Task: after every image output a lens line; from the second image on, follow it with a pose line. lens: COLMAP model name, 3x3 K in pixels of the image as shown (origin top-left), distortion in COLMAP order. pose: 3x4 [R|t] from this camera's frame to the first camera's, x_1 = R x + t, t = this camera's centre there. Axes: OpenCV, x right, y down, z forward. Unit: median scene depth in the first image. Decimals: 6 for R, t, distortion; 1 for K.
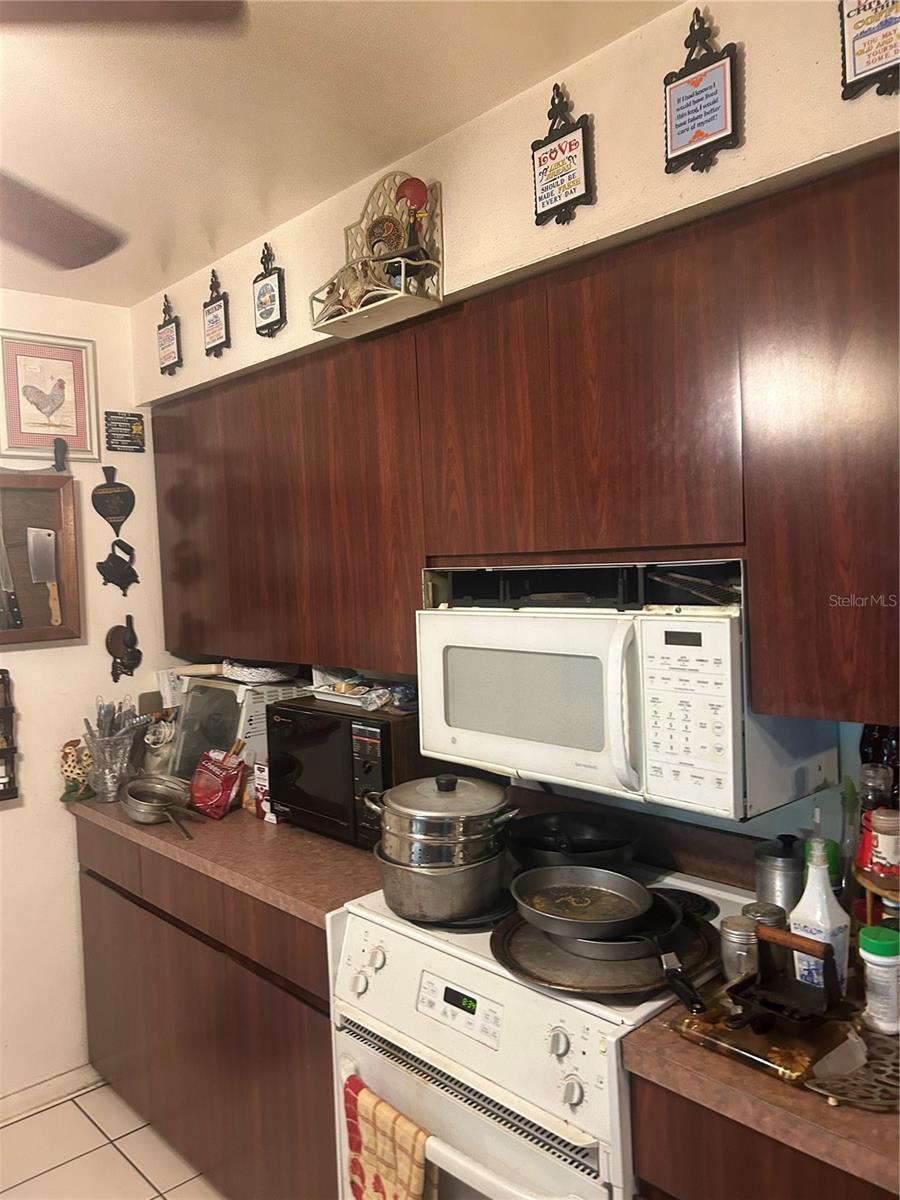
lens RADIAL K [[902.2, 0, 446.5], [0, 902.2, 606.1], [0, 0, 1]] dist [0.079102, -0.096505]
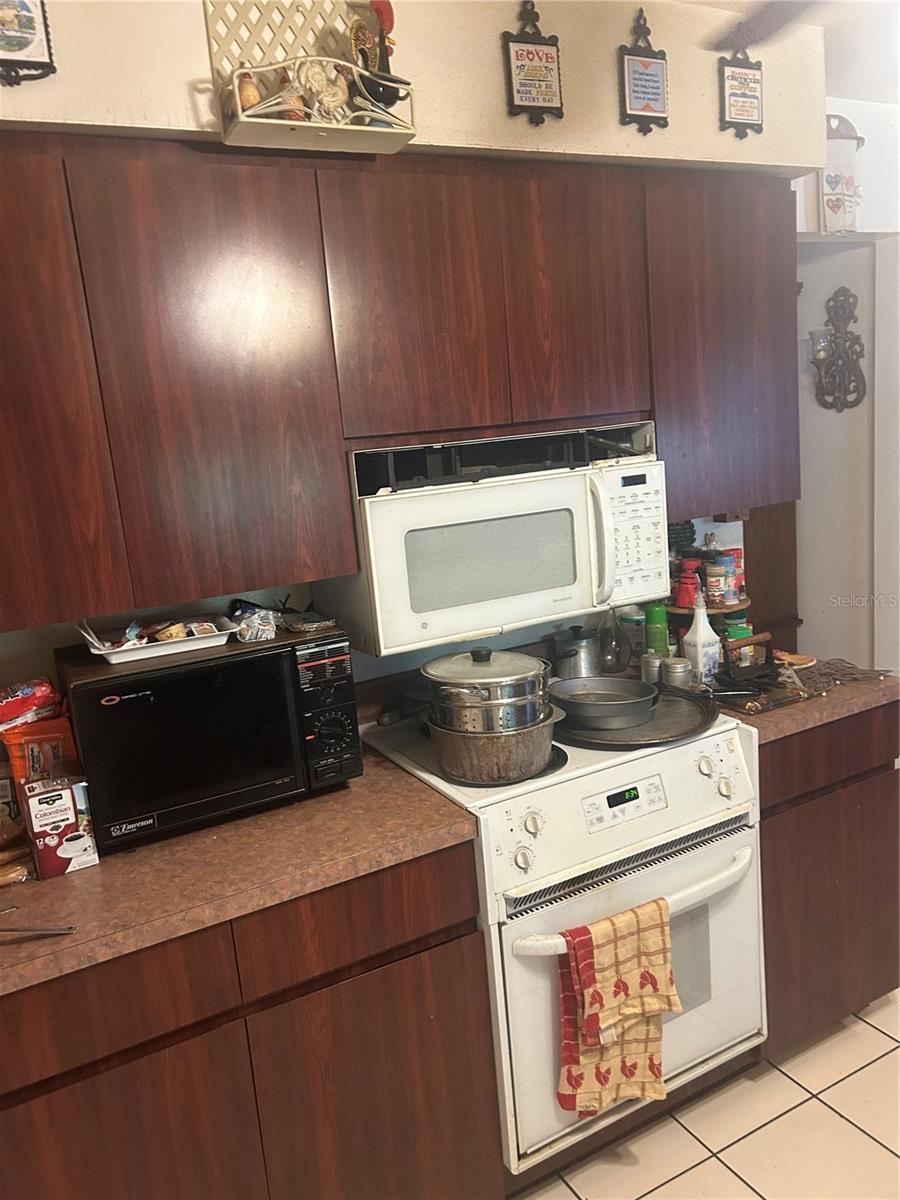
lens RADIAL K [[902.2, 0, 446.5], [0, 902.2, 606.1], [0, 0, 1]] dist [0.079102, -0.096505]
pose [[0.258303, -0.176318, 0.949838, -1.061950], [0.125149, 0.981026, 0.148074, -0.015306], [-0.957923, 0.080623, 0.275468, 0.826083]]
